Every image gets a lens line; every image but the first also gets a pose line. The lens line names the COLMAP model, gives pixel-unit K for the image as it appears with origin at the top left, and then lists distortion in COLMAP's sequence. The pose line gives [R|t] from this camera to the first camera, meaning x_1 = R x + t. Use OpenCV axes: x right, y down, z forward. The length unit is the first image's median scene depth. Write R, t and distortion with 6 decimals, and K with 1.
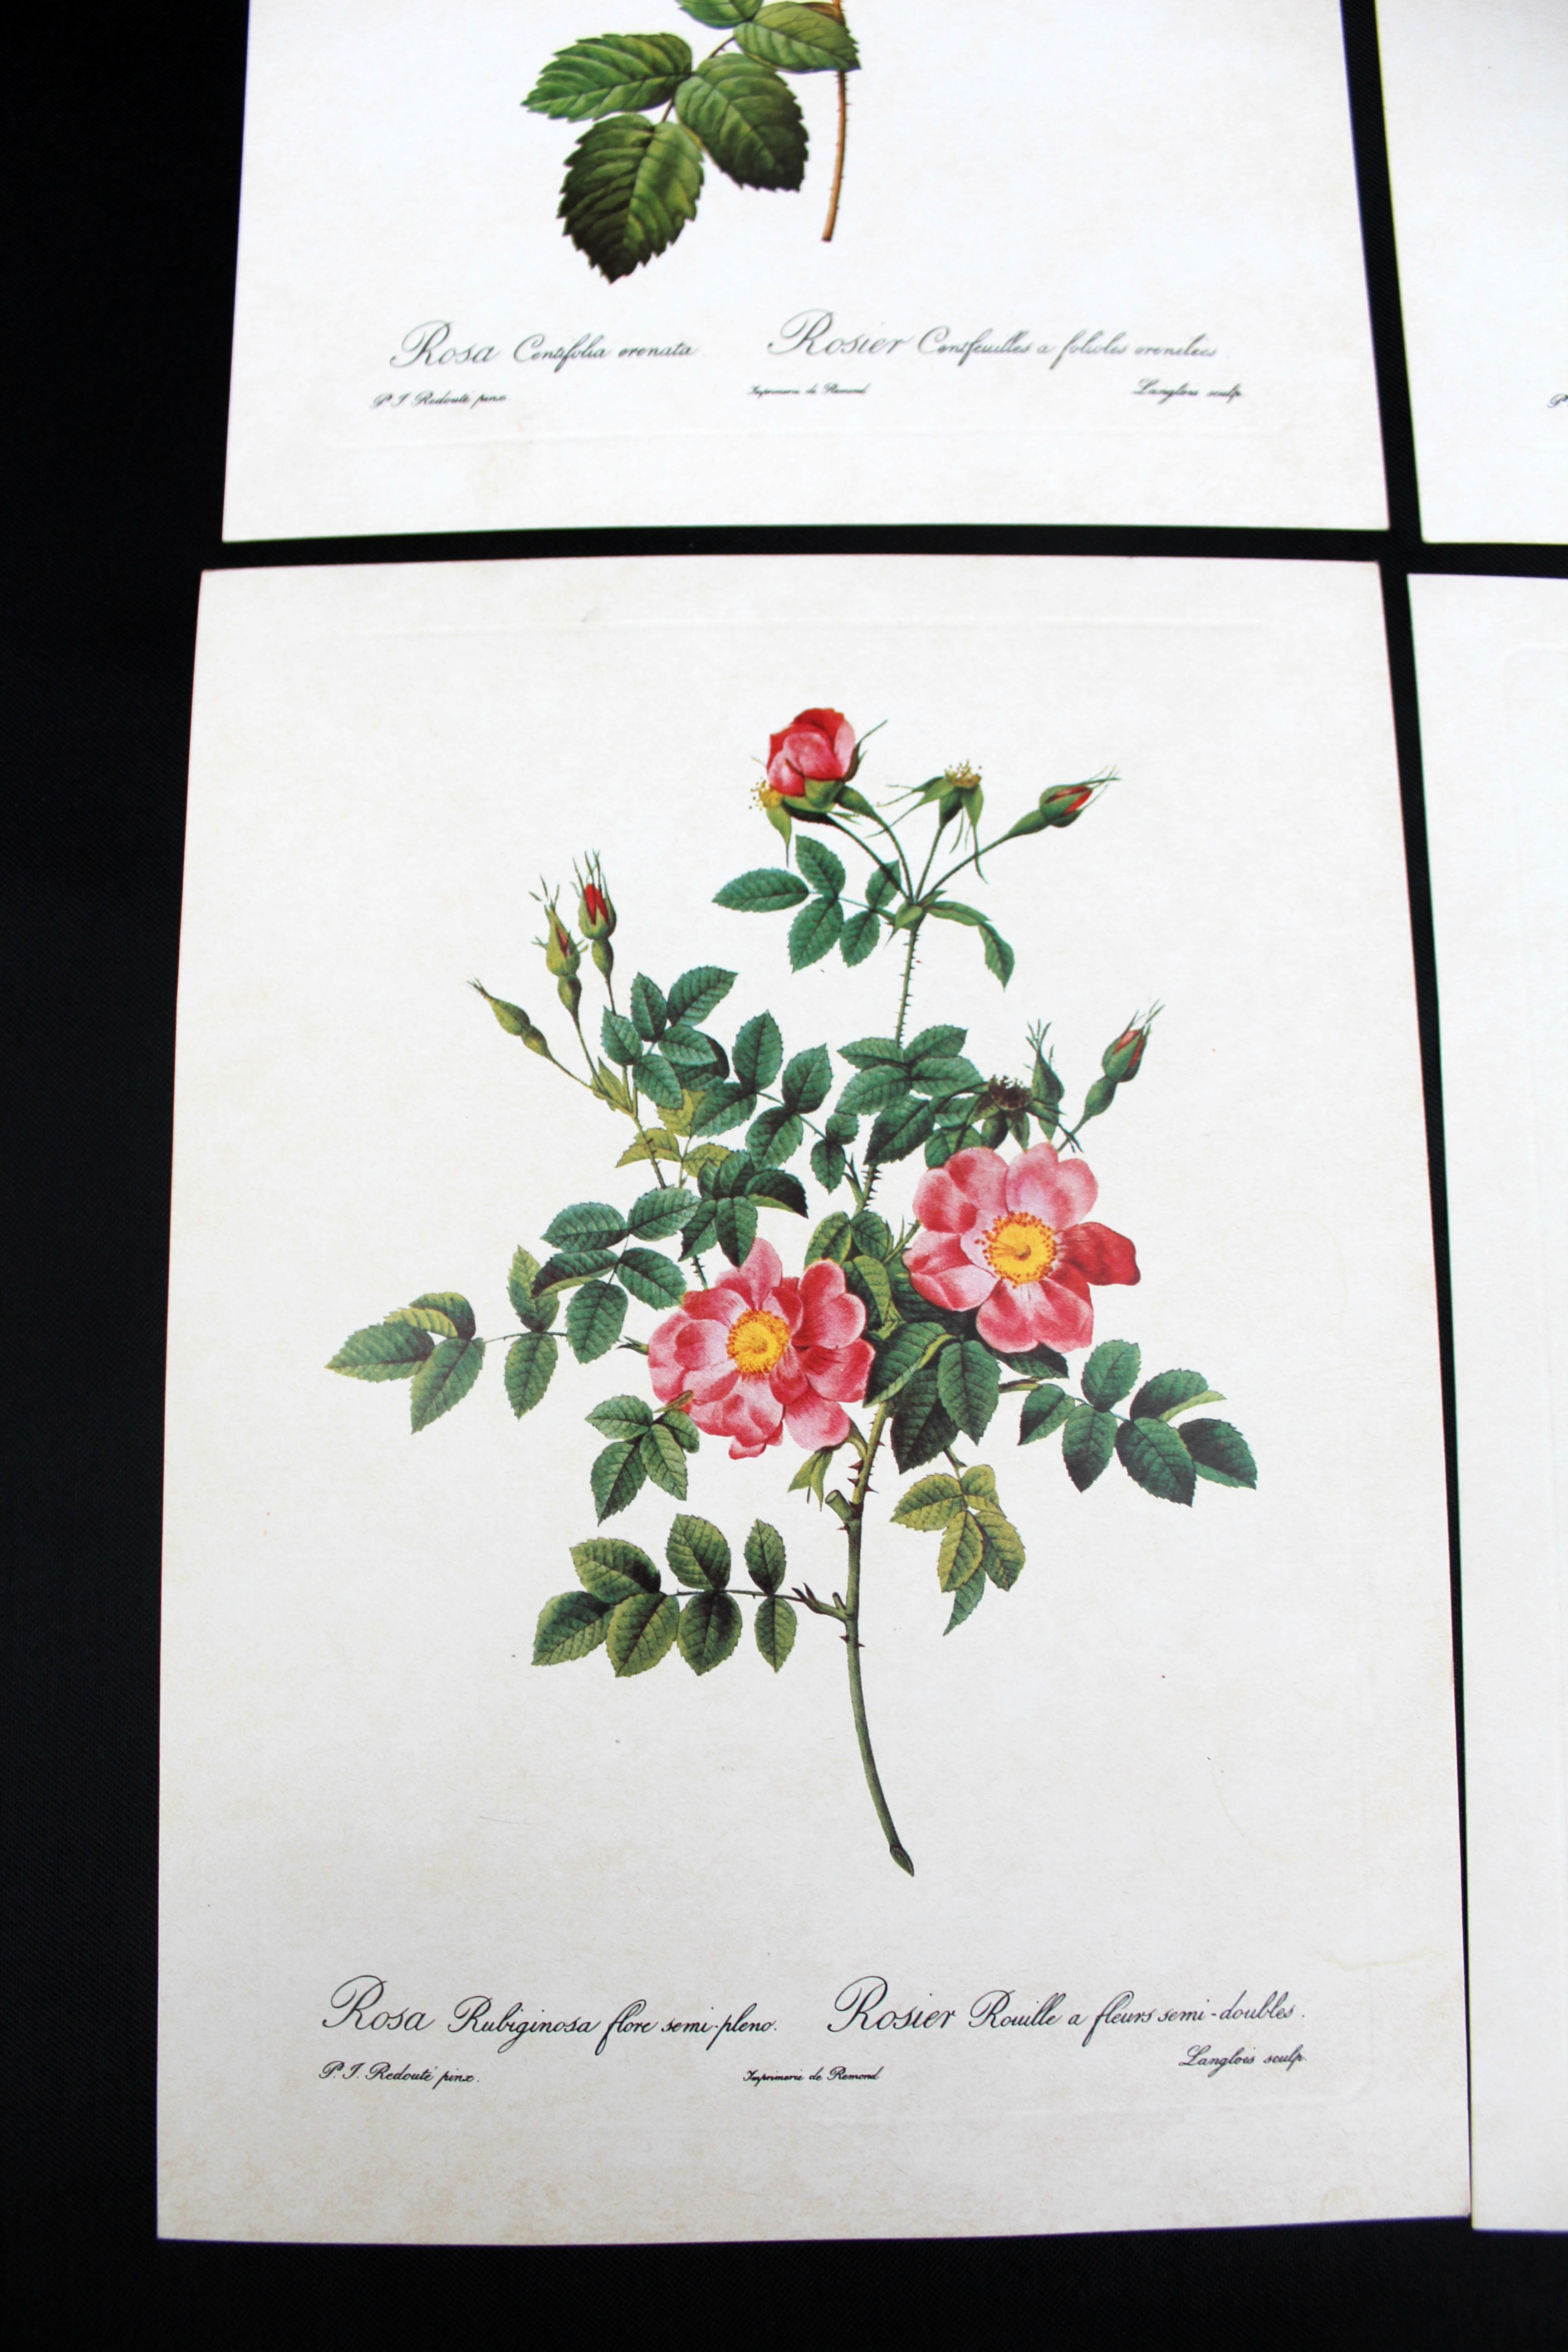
lens RADIAL K [[1163.8, 0, 787.0], [0, 1163.8, 1156.3], [0, 0, 1]] dist [-0.044764, 0.006433]
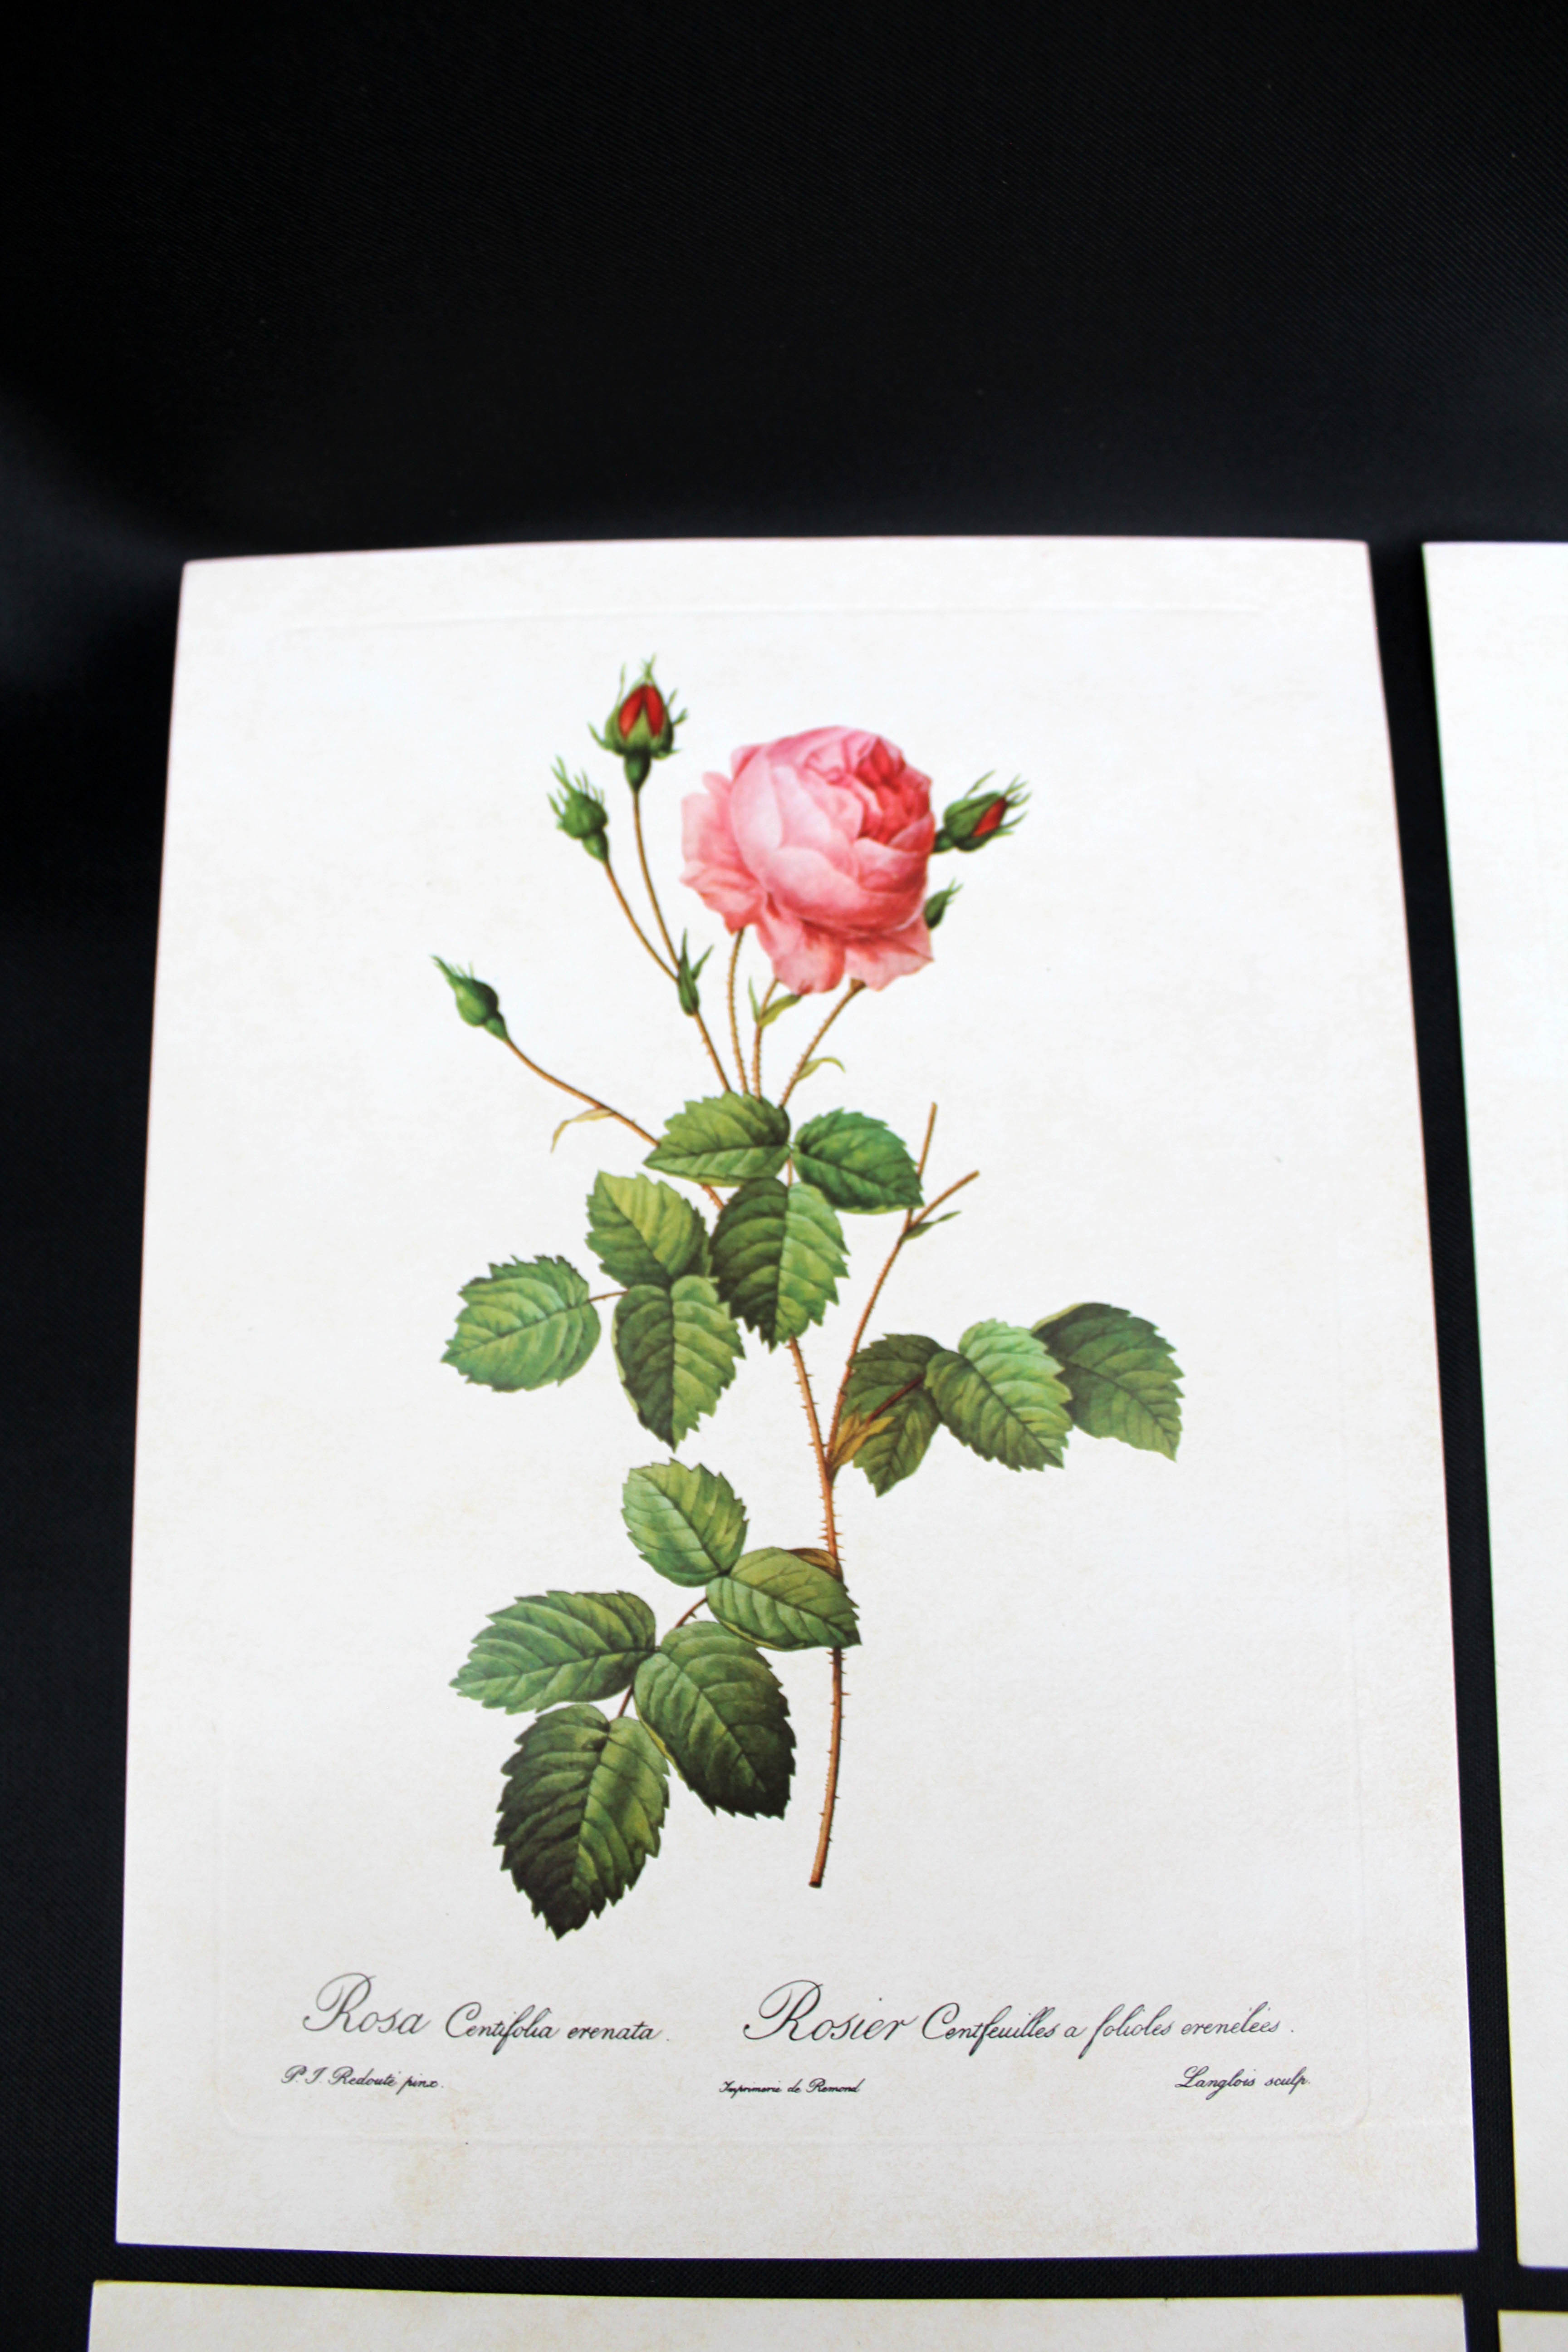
lens RADIAL K [[1163.8, 0, 725.6], [0, 1163.8, 1097.5], [0, 0, 1]] dist [-0.044764, 0.006433]
pose [[0.999471, 0.010010, -0.030954, -0.010845], [-0.010137, 0.999941, -0.003932, -1.377652], [0.030913, 0.004244, 0.999513, 0.155284]]
